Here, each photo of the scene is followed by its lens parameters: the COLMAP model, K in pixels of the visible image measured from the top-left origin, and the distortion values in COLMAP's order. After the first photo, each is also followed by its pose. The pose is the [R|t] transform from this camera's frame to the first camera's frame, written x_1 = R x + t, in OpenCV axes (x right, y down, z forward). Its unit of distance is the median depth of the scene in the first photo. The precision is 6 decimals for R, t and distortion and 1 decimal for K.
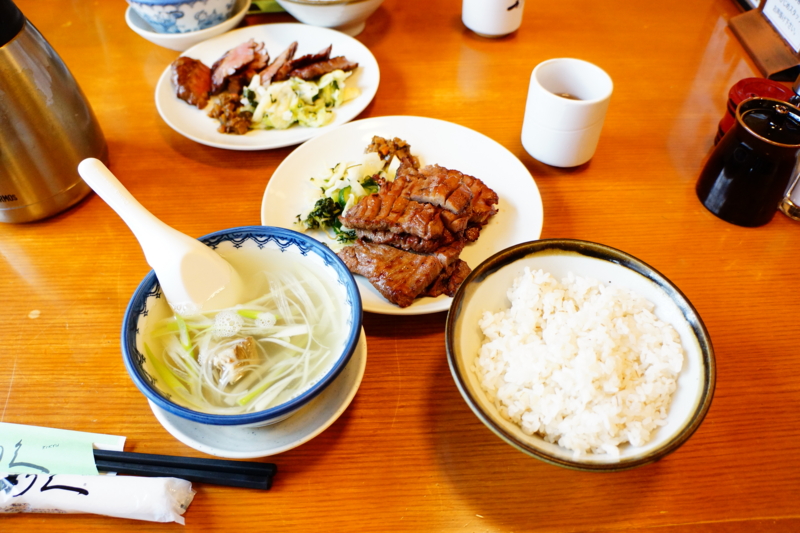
lens RADIAL K [[615.5, 0, 400.4], [0, 615.5, 267.0], [0, 0, 1]] dist [-0.104998, -0.003465]
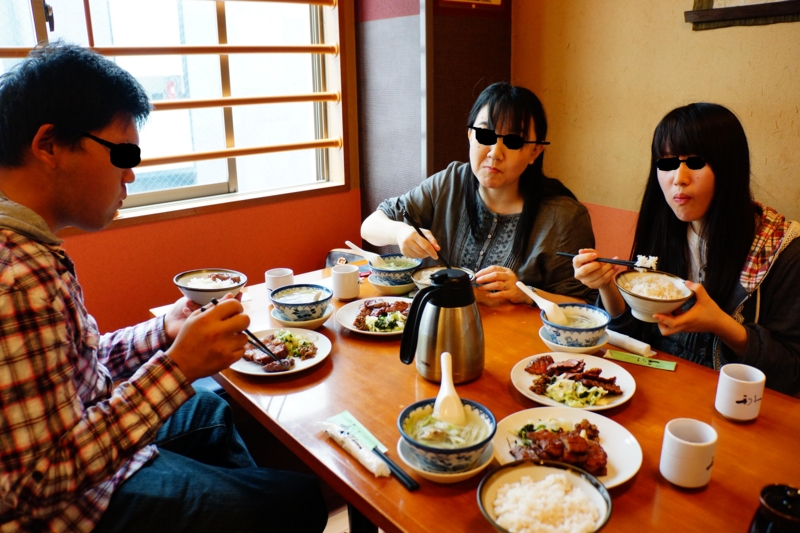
lens RADIAL K [[647.6, 0, 398.5], [0, 647.6, 266.6], [0, 0, 1]] dist [-0.062188, 0.000929]
pose [[0.589611, 0.226452, -0.775293, 0.929546], [-0.605318, 0.759402, -0.238535, 0.212092], [0.534742, 0.609942, 0.584827, -0.616123]]
